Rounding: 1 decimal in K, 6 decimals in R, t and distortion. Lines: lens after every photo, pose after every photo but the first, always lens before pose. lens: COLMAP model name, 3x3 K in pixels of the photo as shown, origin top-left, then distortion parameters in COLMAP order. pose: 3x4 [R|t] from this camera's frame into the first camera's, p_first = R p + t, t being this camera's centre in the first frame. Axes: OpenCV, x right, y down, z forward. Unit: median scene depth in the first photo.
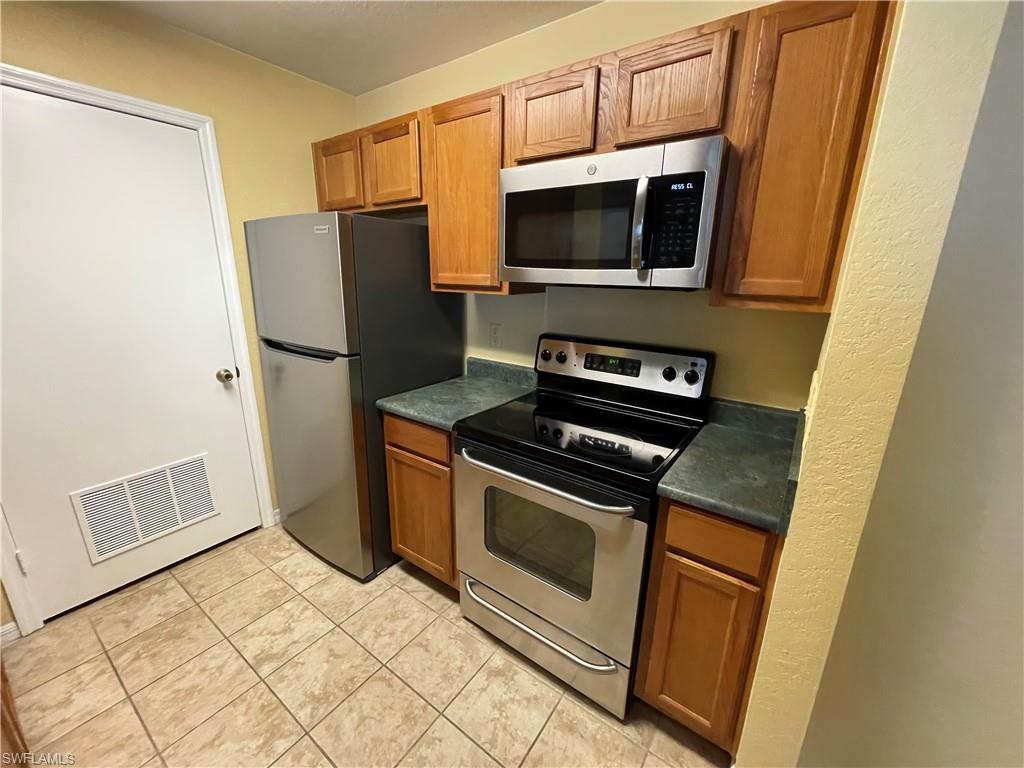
lens RADIAL K [[412.1, 0, 506.0], [0, 412.1, 386.5], [0, 0, 1]] dist [-0.002304, -0.000616]
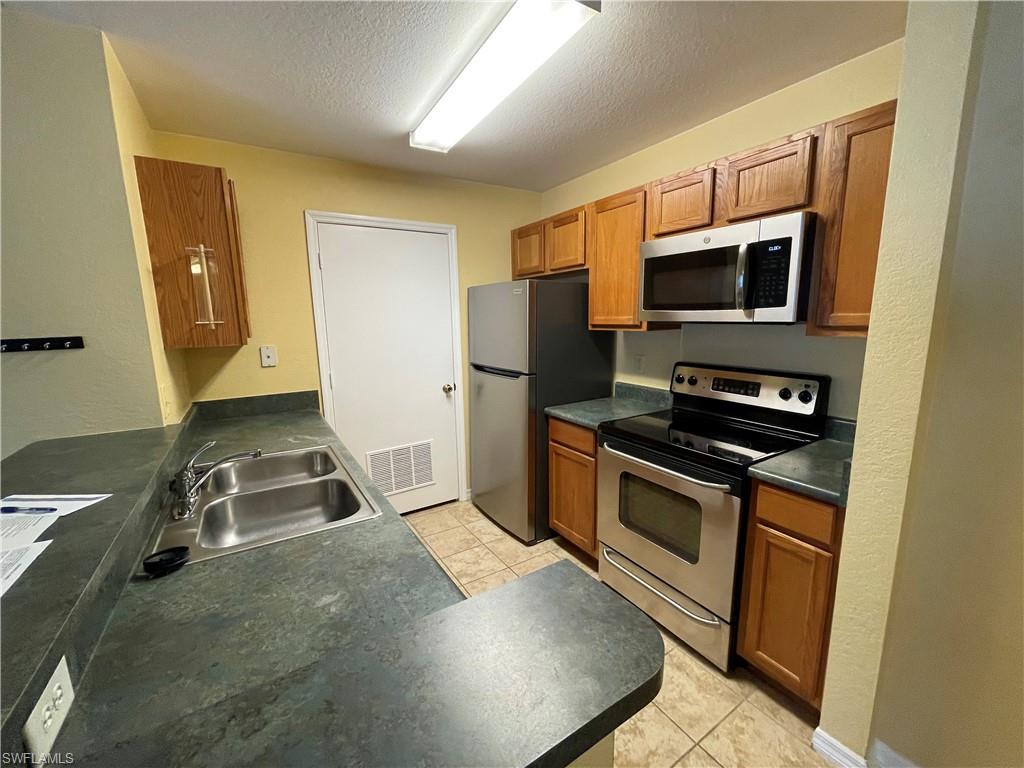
lens RADIAL K [[412.1, 0, 509.9], [0, 412.1, 383.4], [0, 0, 1]] dist [-0.002304, -0.000616]
pose [[0.928270, 0.027932, -0.370858, 0.100627], [-0.067334, 0.993319, -0.093725, 0.102413], [0.365762, 0.111974, 0.923948, -0.380335]]
